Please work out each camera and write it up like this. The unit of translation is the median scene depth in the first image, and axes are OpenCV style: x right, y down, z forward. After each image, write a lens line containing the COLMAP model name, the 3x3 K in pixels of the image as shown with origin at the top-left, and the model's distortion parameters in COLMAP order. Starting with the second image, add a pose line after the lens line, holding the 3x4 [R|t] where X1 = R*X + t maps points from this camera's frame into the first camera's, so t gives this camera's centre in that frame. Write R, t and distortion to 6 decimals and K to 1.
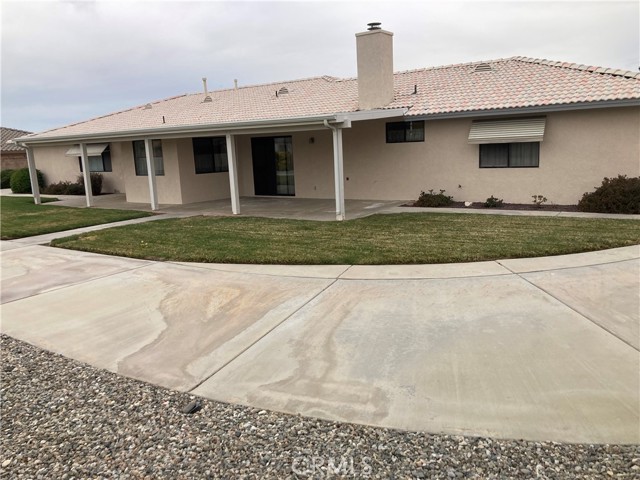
lens RADIAL K [[504.7, 0, 319.5], [0, 504.7, 236.6], [0, 0, 1]] dist [0.003510, 0.000452]
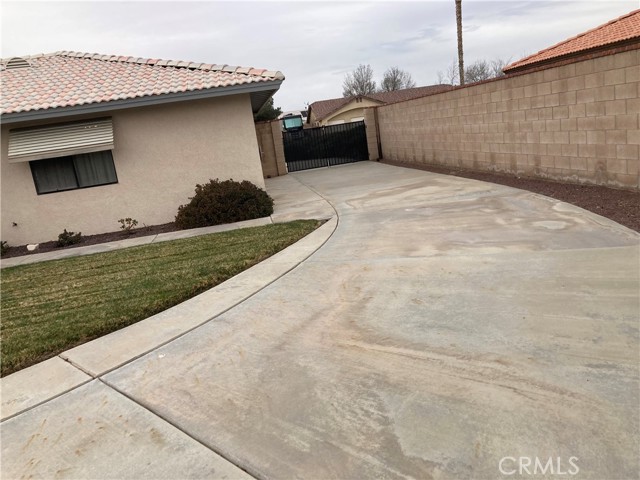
lens RADIAL K [[523.3, 0, 317.9], [0, 523.3, 236.6], [0, 0, 1]] dist [0.016612, -0.002038]
pose [[0.726156, -0.194367, 0.659484, 0.124880], [0.224830, 0.973602, 0.039385, -0.022448], [-0.649730, 0.119672, 0.750686, 0.234865]]
